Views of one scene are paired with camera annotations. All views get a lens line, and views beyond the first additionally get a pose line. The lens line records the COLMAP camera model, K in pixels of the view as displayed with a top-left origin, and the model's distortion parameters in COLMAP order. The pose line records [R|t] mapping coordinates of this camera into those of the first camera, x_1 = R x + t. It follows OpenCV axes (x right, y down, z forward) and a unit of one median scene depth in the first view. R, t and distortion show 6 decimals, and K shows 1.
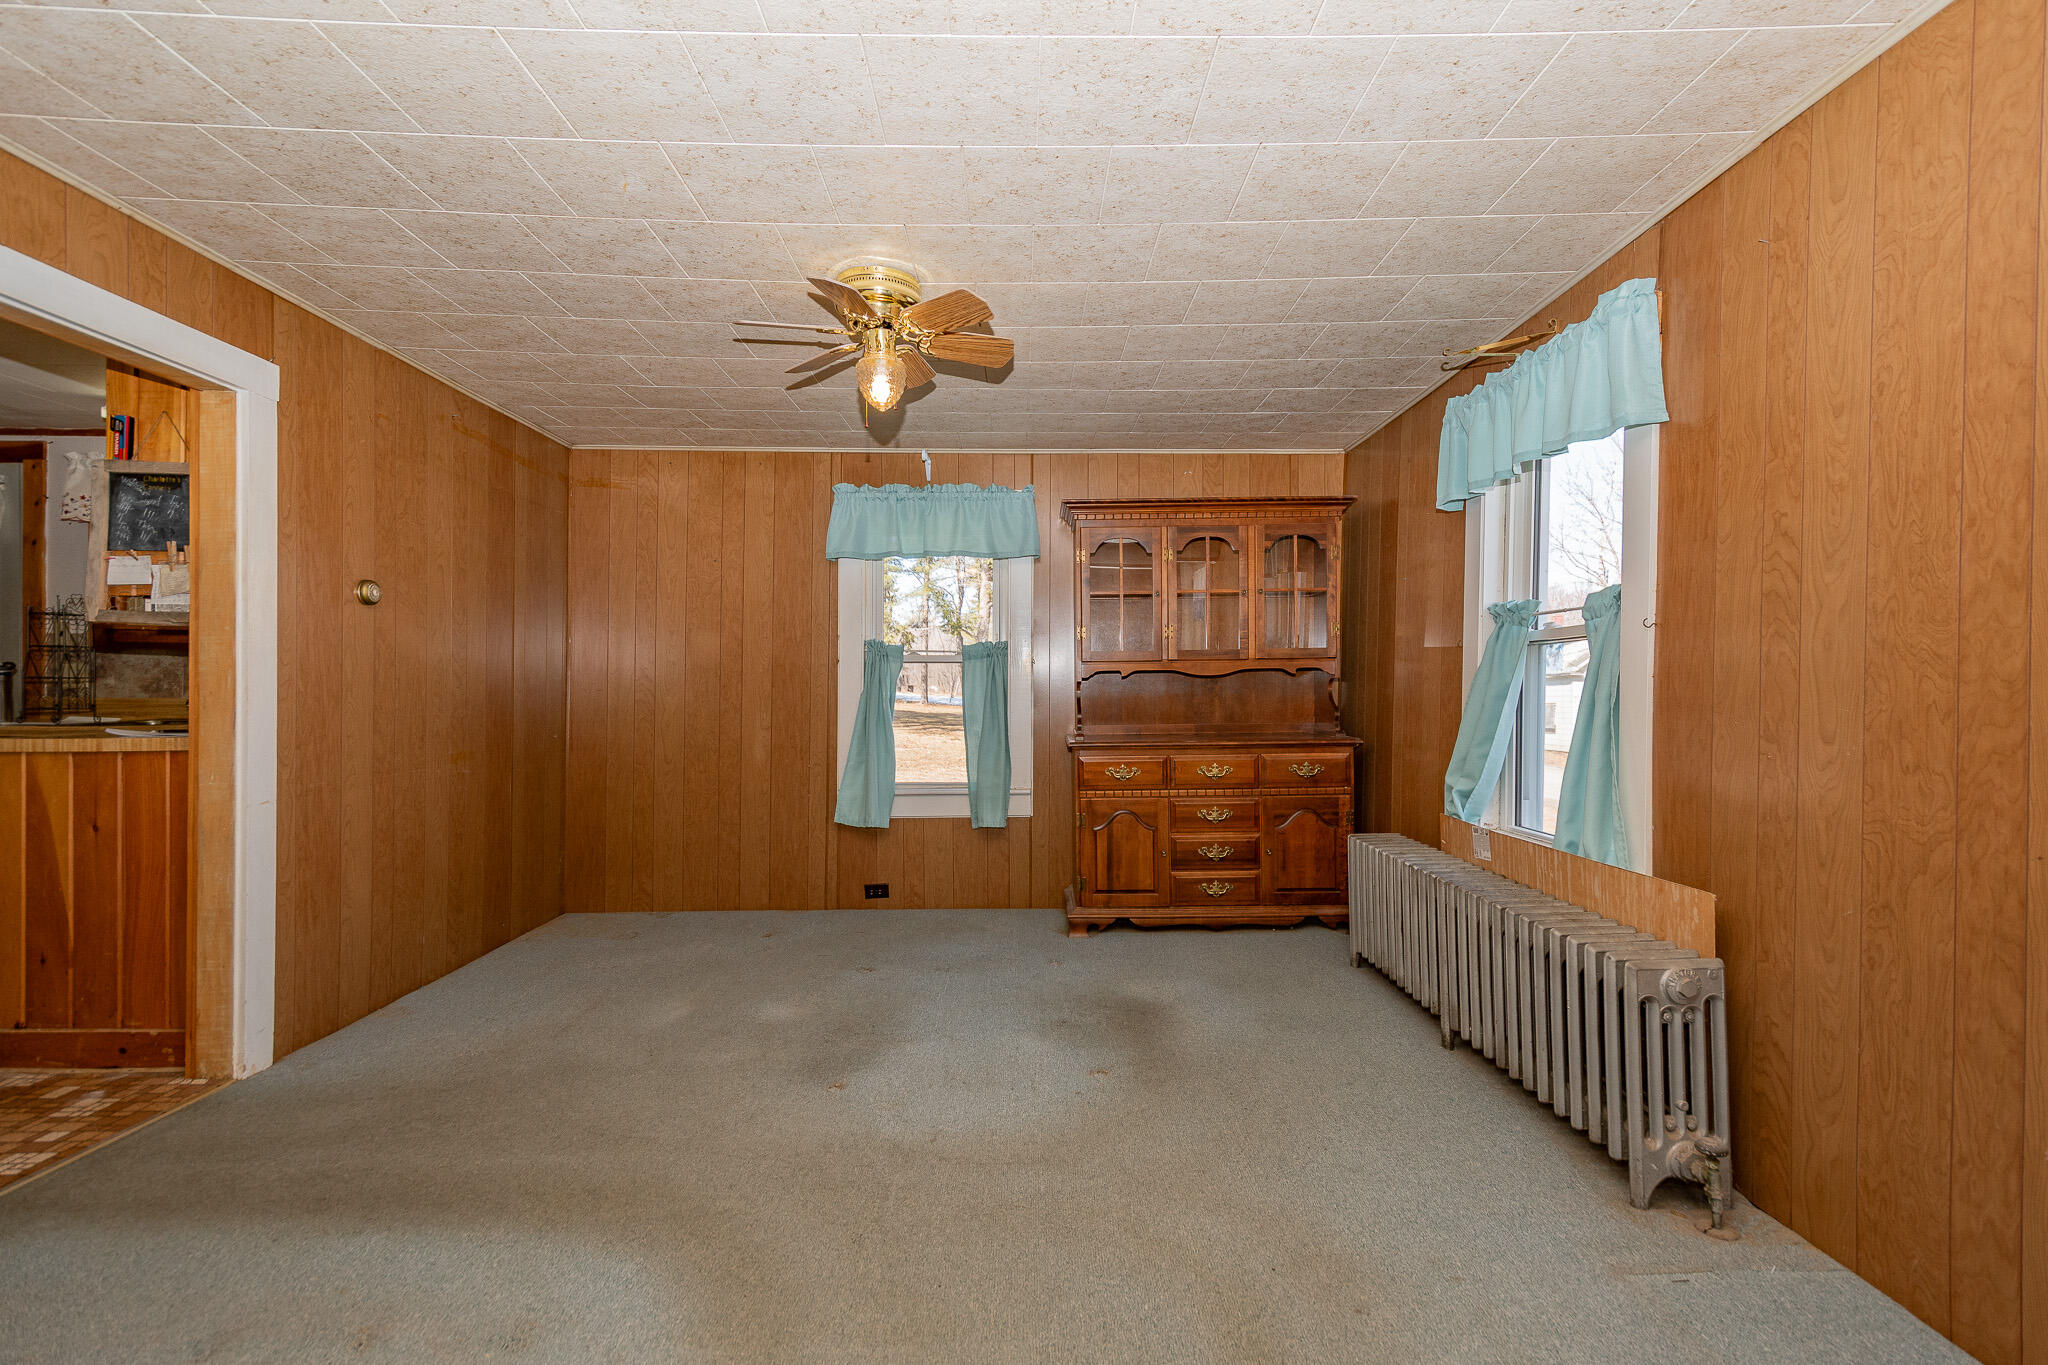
lens RADIAL K [[909.6, 0, 1032.0], [0, 909.6, 687.1], [0, 0, 1]] dist [0.016614, -0.004260]
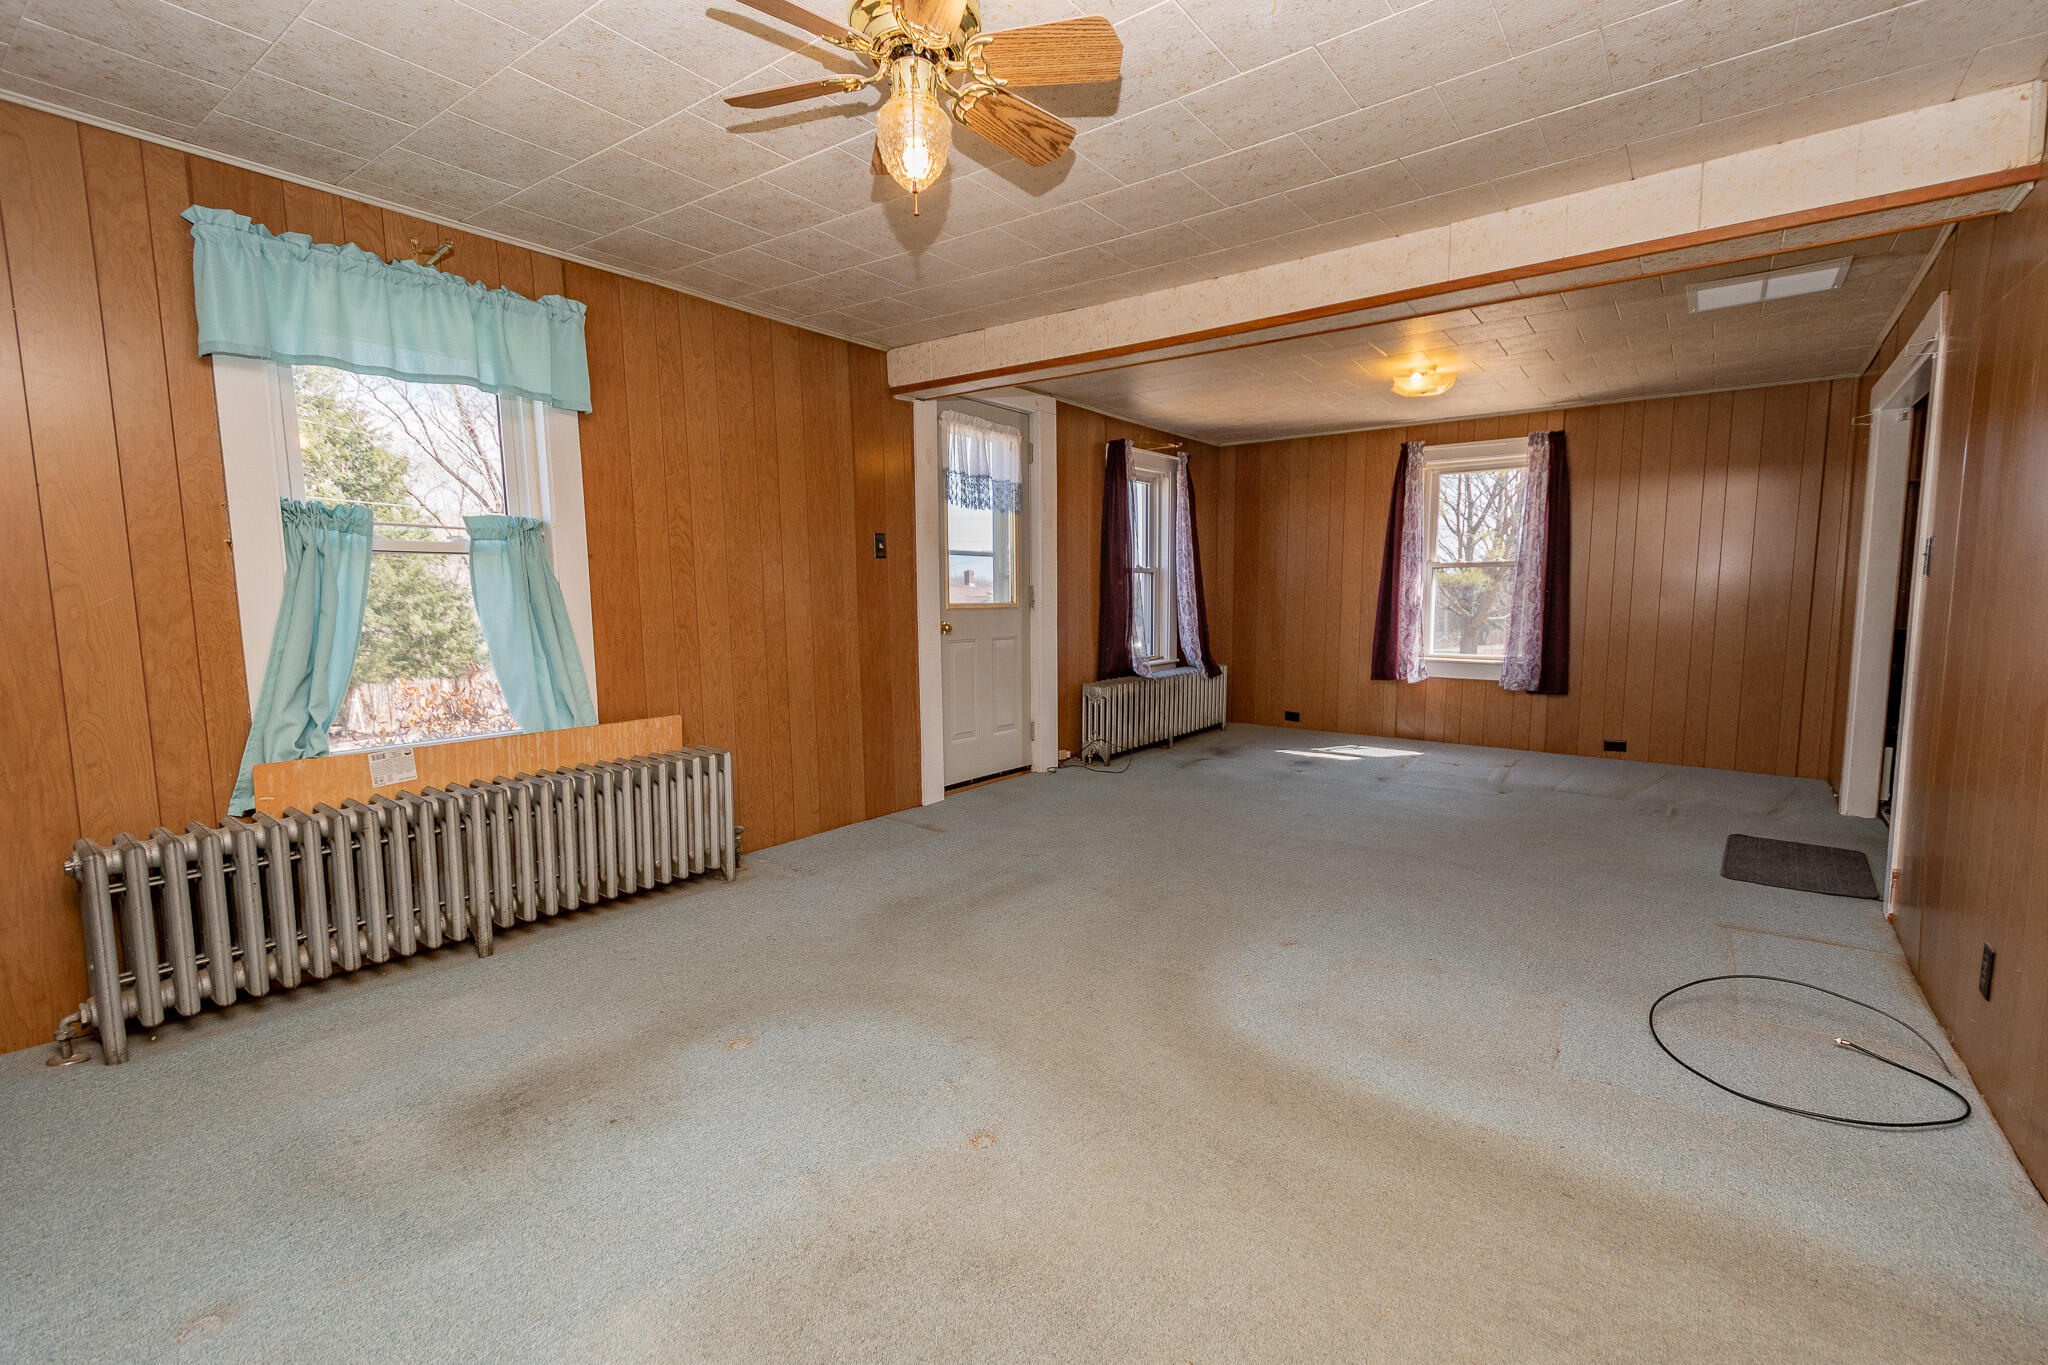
lens RADIAL K [[909.6, 0, 1043.9], [0, 909.6, 676.2], [0, 0, 1]] dist [0.016614, -0.004260]
pose [[-0.800719, -0.055494, 0.596465, -0.669431], [-0.002022, 0.995944, 0.089947, -0.008051], [-0.599037, 0.070816, -0.797583, 1.518726]]
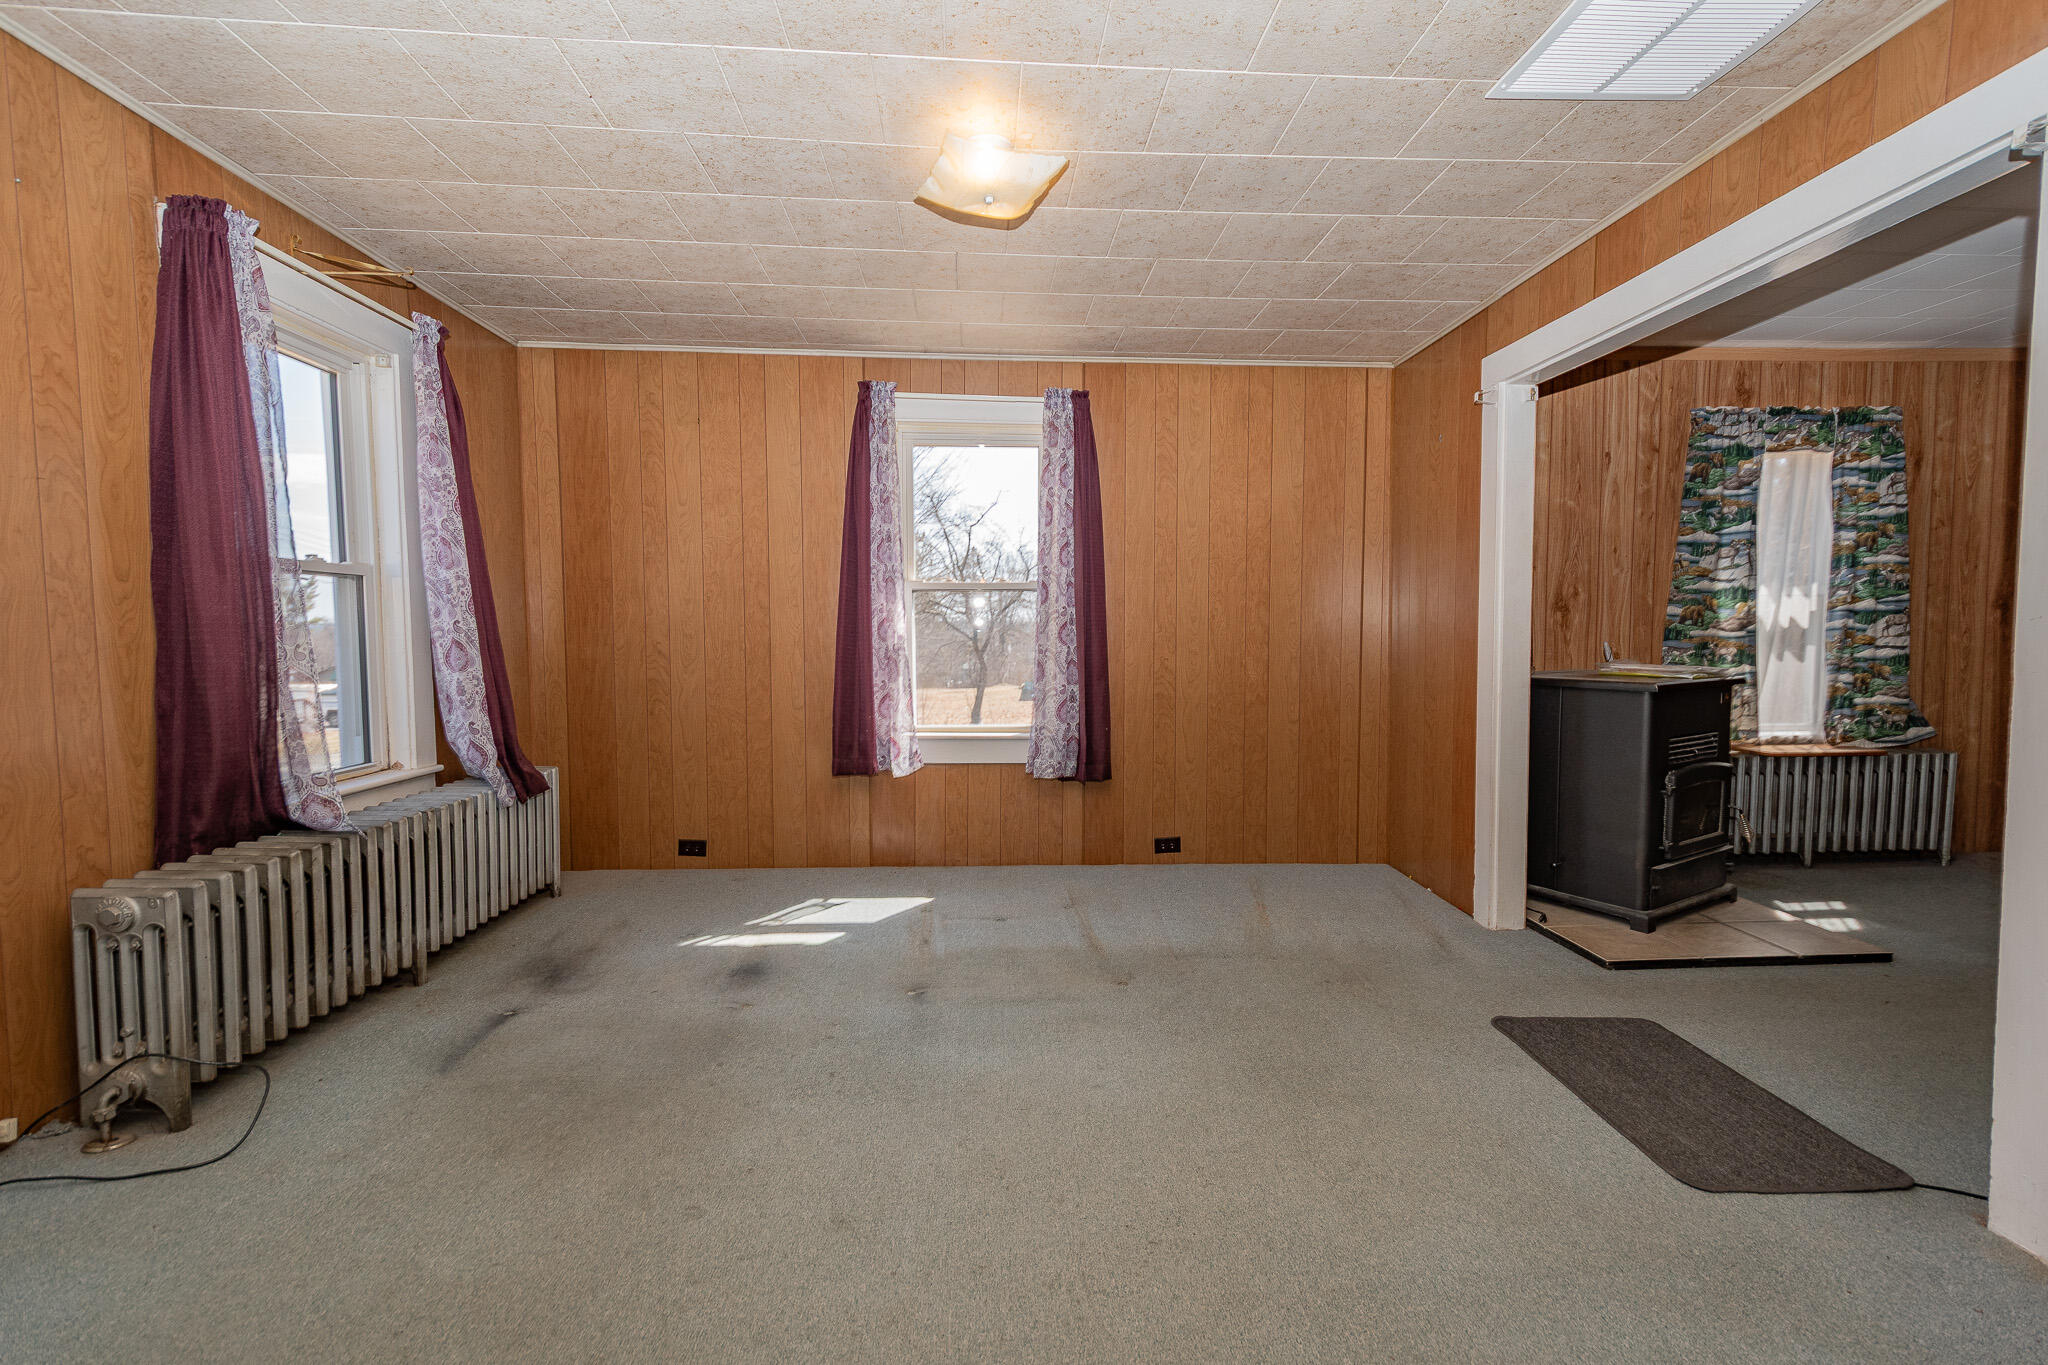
lens RADIAL K [[909.6, 0, 1037.2], [0, 909.6, 692.1], [0, 0, 1]] dist [0.016614, -0.004260]
pose [[-0.998947, -0.001376, -0.045857, -0.153864], [-0.003853, 0.998535, 0.053968, 0.009460], [0.045716, 0.054087, -0.997489, 0.448840]]
